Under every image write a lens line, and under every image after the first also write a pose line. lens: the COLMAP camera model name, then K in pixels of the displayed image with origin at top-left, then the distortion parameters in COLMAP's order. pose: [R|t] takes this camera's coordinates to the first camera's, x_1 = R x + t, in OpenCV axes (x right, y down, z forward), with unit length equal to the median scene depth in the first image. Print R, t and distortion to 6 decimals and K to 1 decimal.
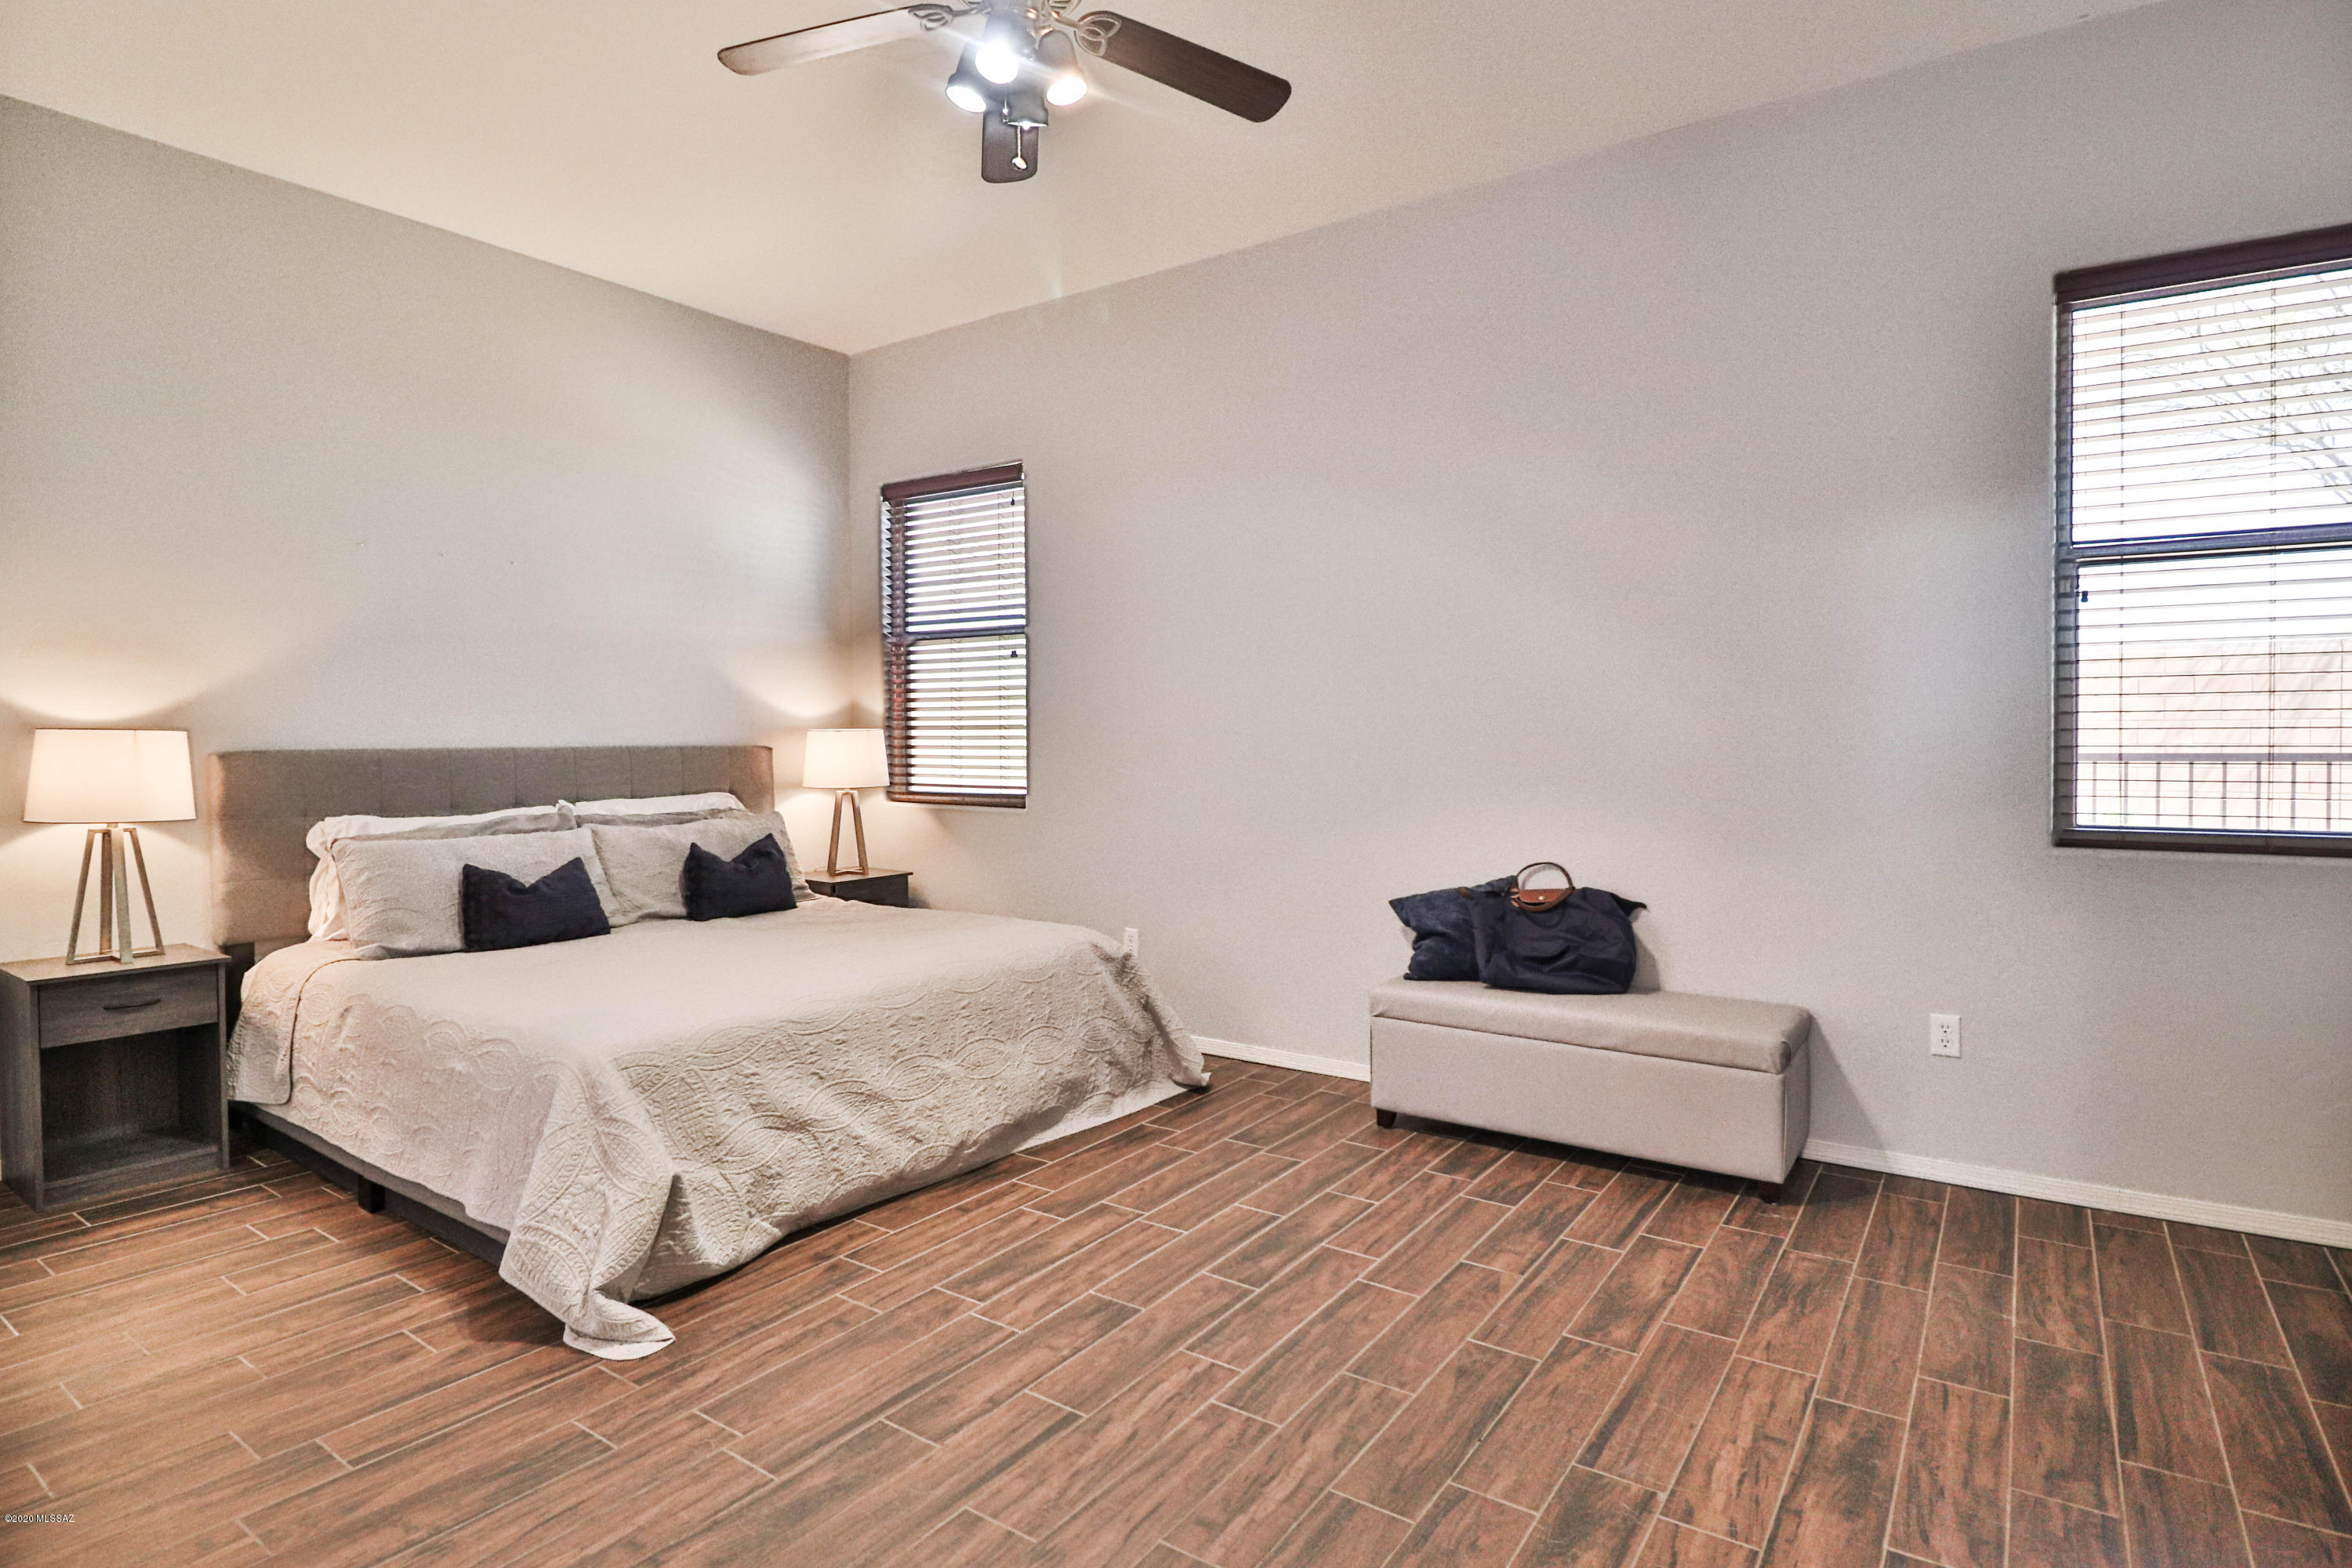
lens RADIAL K [[1212.5, 0, 1169.5], [0, 1212.5, 767.4], [0, 0, 1]] dist [0.000073, -0.013678]
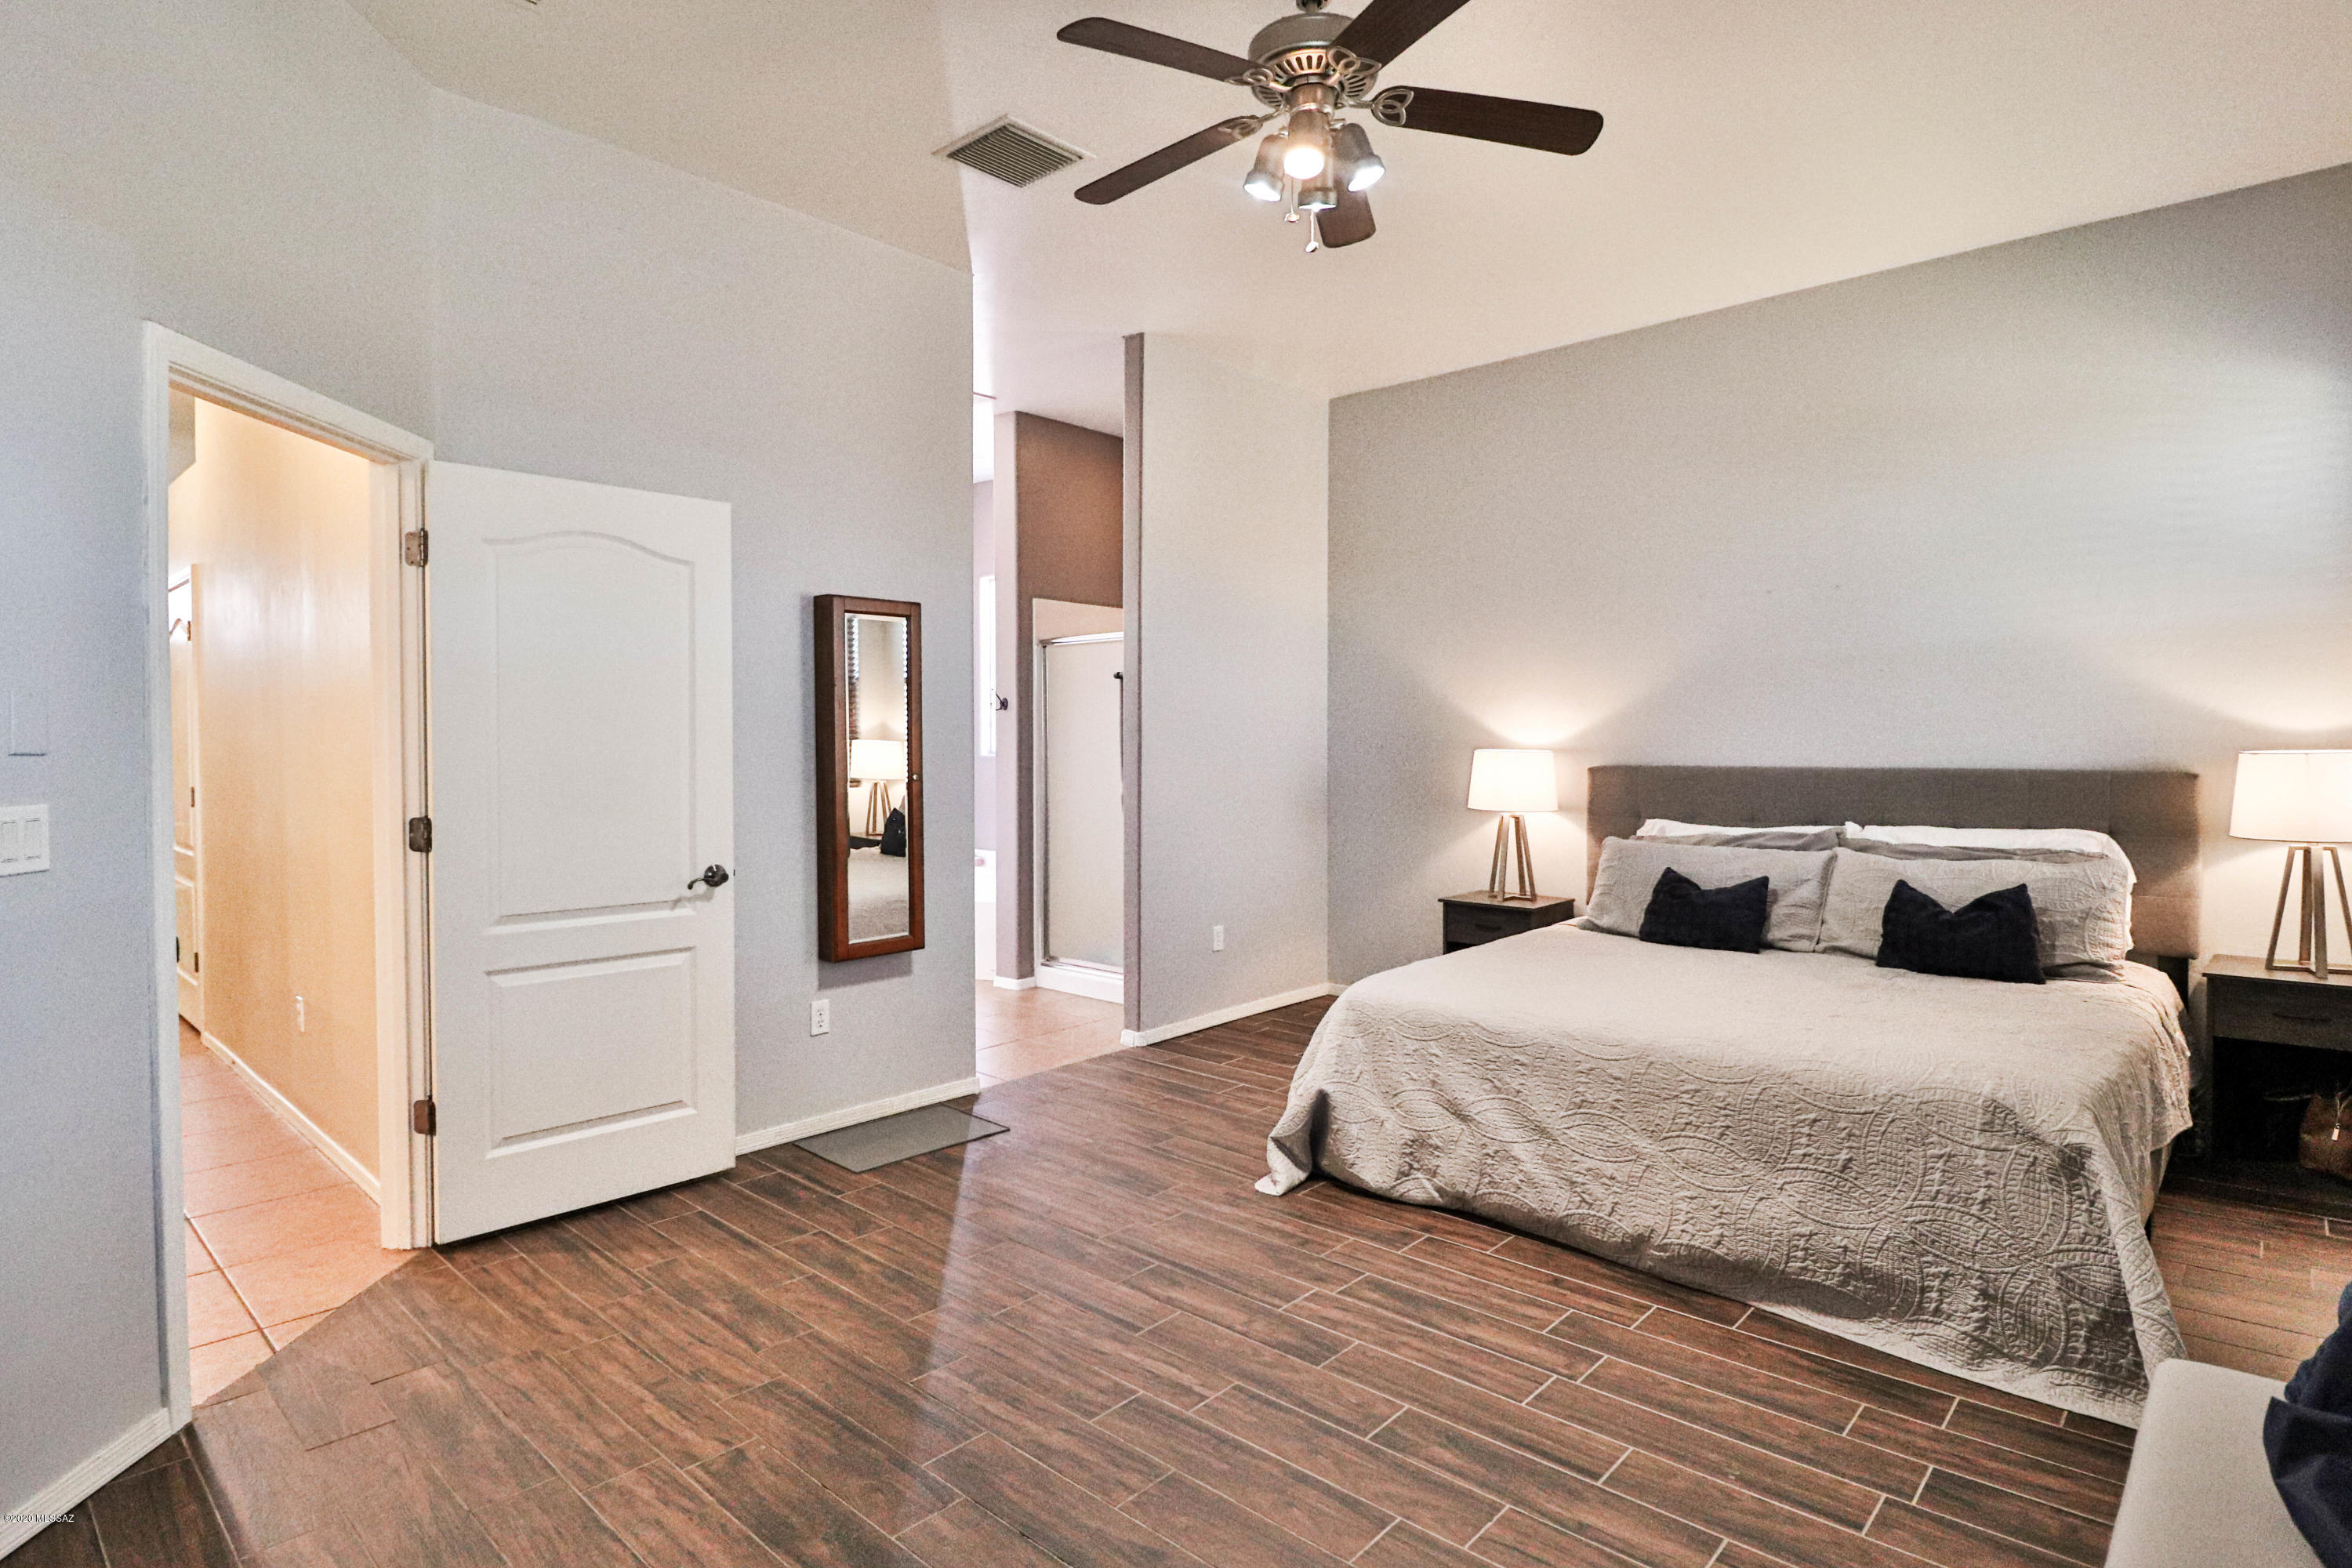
lens RADIAL K [[1212.5, 0, 1169.5], [0, 1212.5, 767.4], [0, 0, 1]] dist [0.000073, -0.013678]
pose [[-0.130315, 0.026081, -0.991130, 0.746446], [-0.022056, 0.999330, 0.029196, -0.046973], [0.991227, 0.025665, -0.129652, 0.785129]]
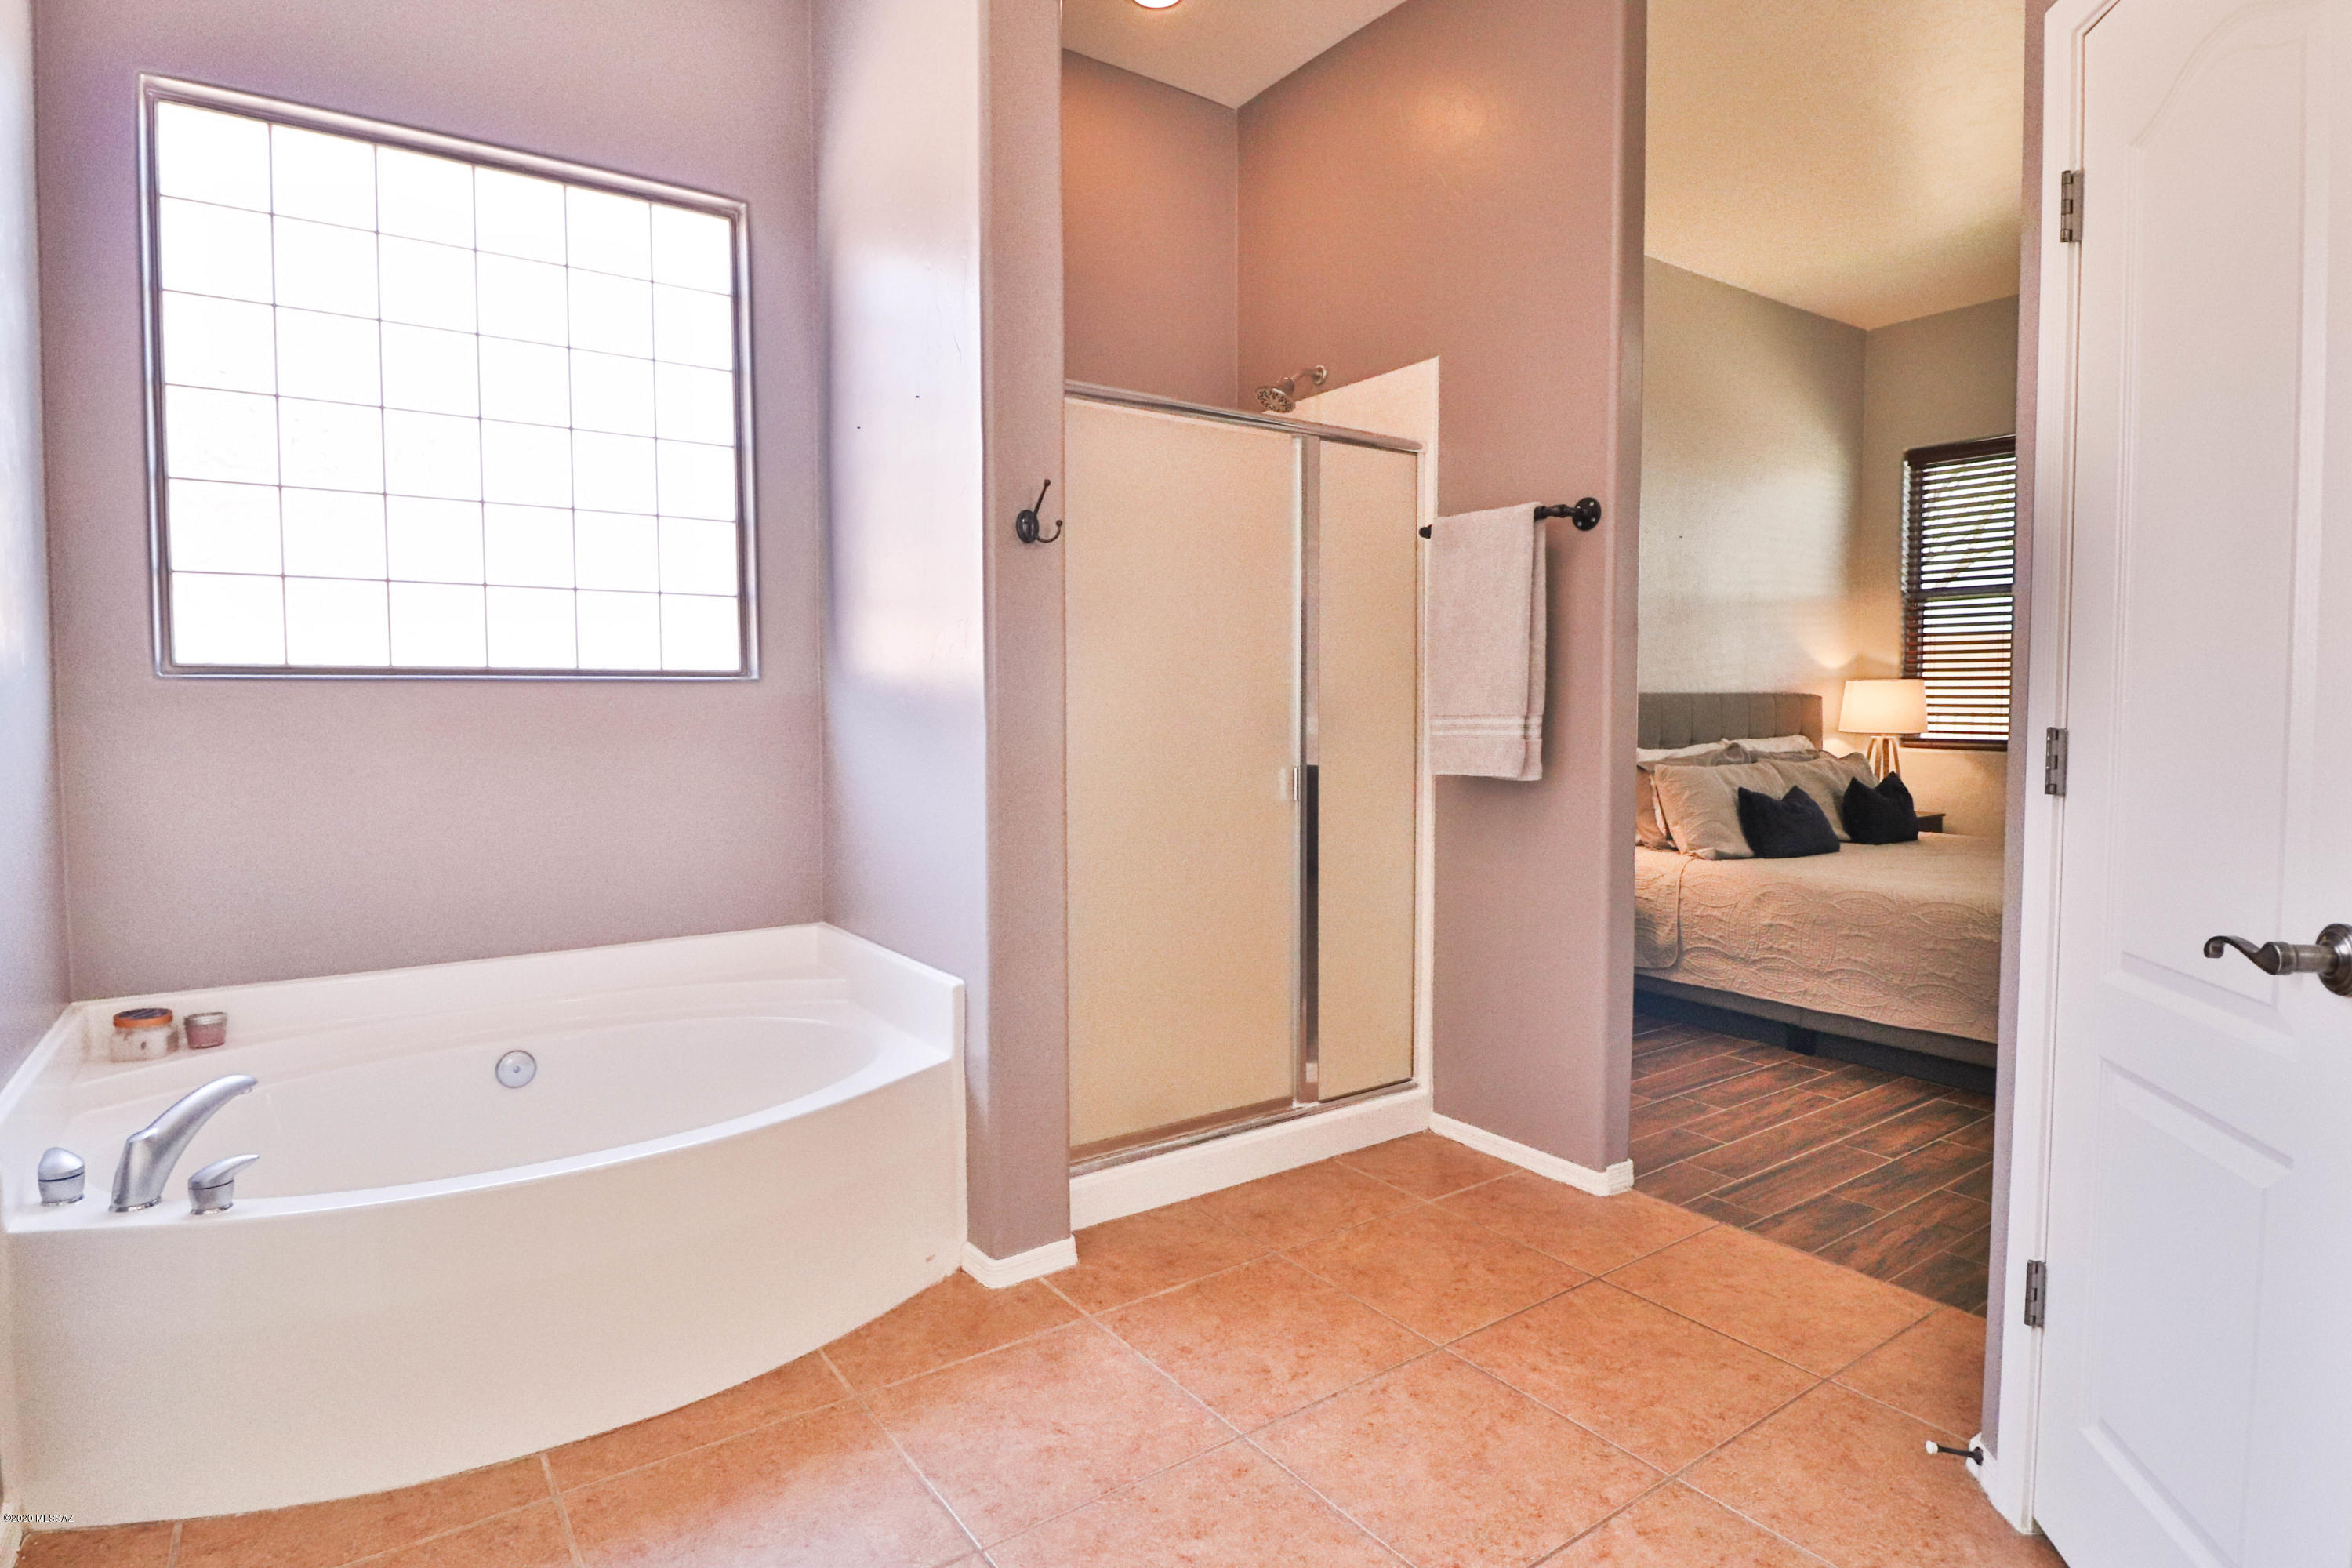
lens RADIAL K [[1212.5, 0, 1169.5], [0, 1212.5, 767.4], [0, 0, 1]] dist [0.000073, -0.013678]
pose [[0.937460, 0.020739, -0.347475, -0.818656], [-0.011426, 0.999519, 0.028832, 0.037197], [0.347905, -0.023058, 0.937246, -0.394773]]
